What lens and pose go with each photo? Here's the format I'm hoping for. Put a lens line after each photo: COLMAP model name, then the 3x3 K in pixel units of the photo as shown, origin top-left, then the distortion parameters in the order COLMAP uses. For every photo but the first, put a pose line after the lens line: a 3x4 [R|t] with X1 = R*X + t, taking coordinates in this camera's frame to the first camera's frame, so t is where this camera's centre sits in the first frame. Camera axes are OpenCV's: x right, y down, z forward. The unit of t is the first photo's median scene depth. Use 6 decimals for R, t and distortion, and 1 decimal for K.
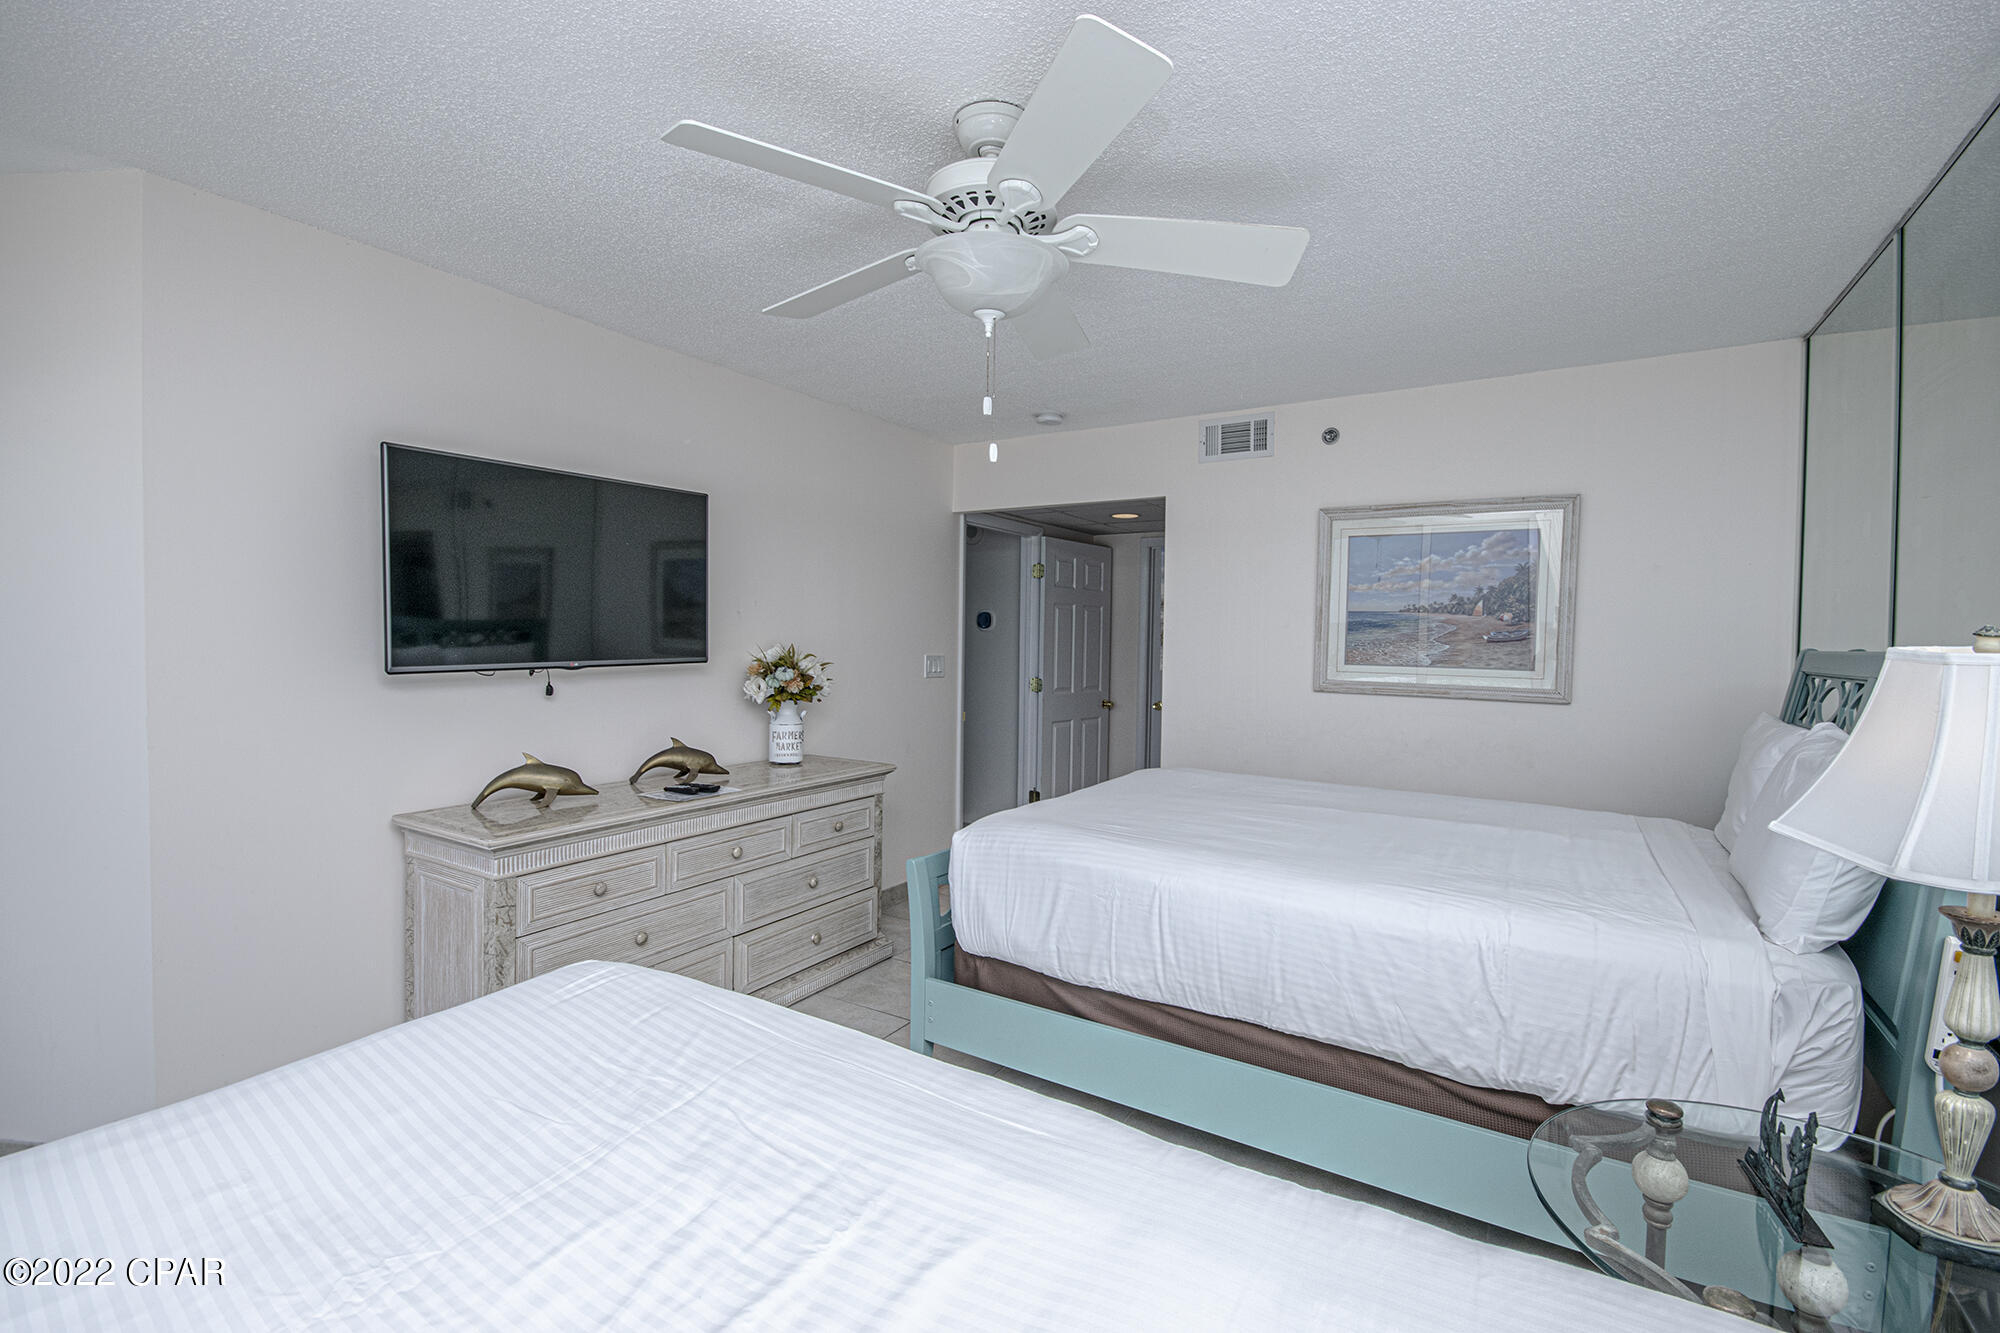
lens RADIAL K [[872.9, 0, 1000.0], [0, 872.9, 666.5], [0, 0, 1]] dist [-0.001268, 0.000071]
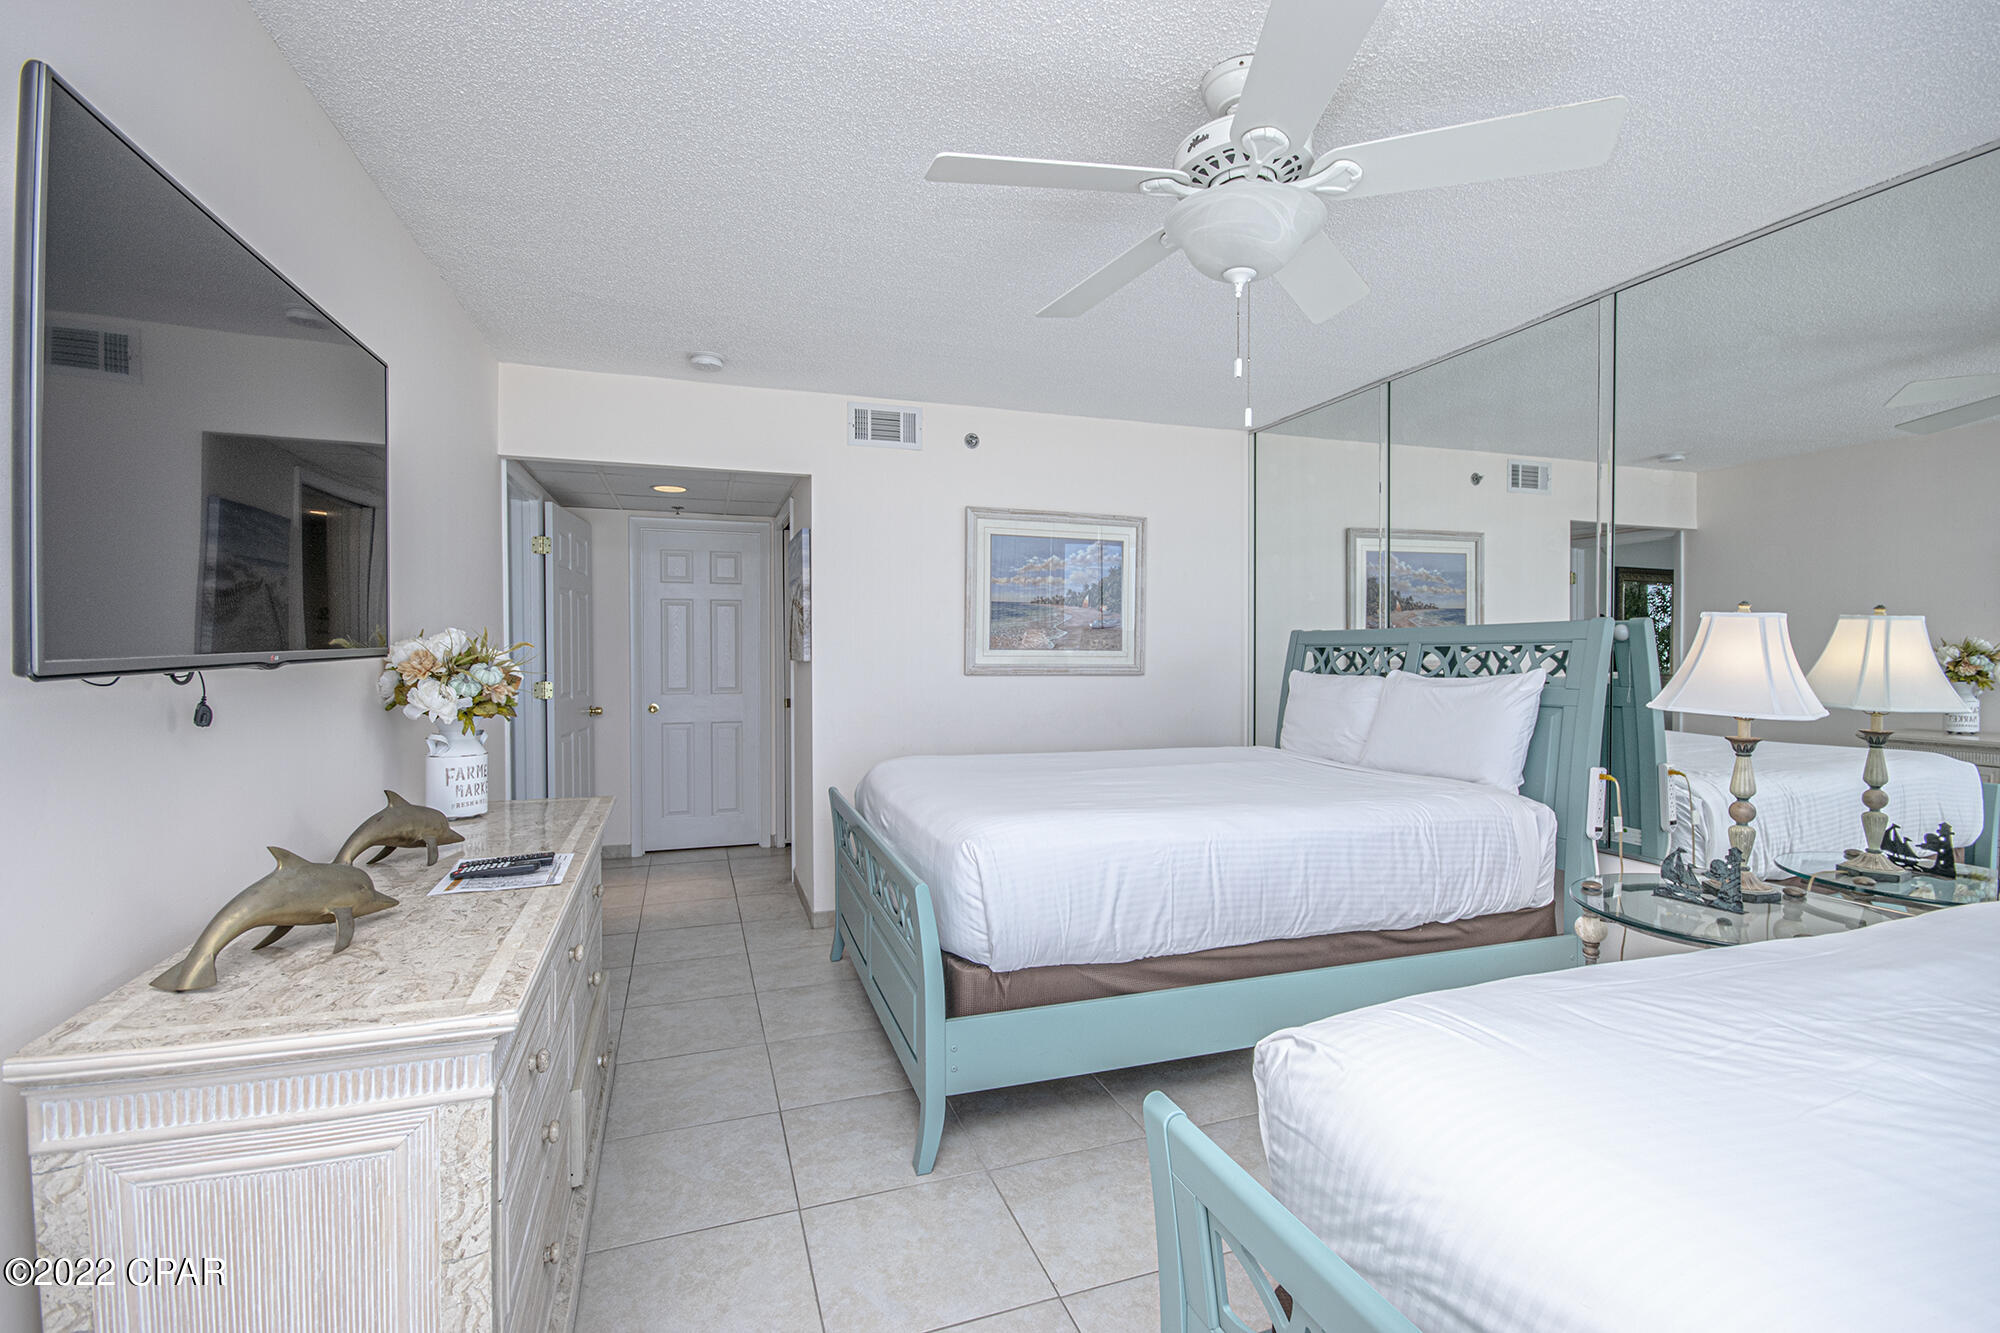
lens RADIAL K [[872.9, 0, 1000.0], [0, 872.9, 666.5], [0, 0, 1]] dist [-0.001268, 0.000071]
pose [[0.638707, -0.028865, 0.768908, -0.478439], [0.032416, 0.999418, 0.010592, 0.008696], [-0.768767, 0.018159, 0.639271, 0.296611]]
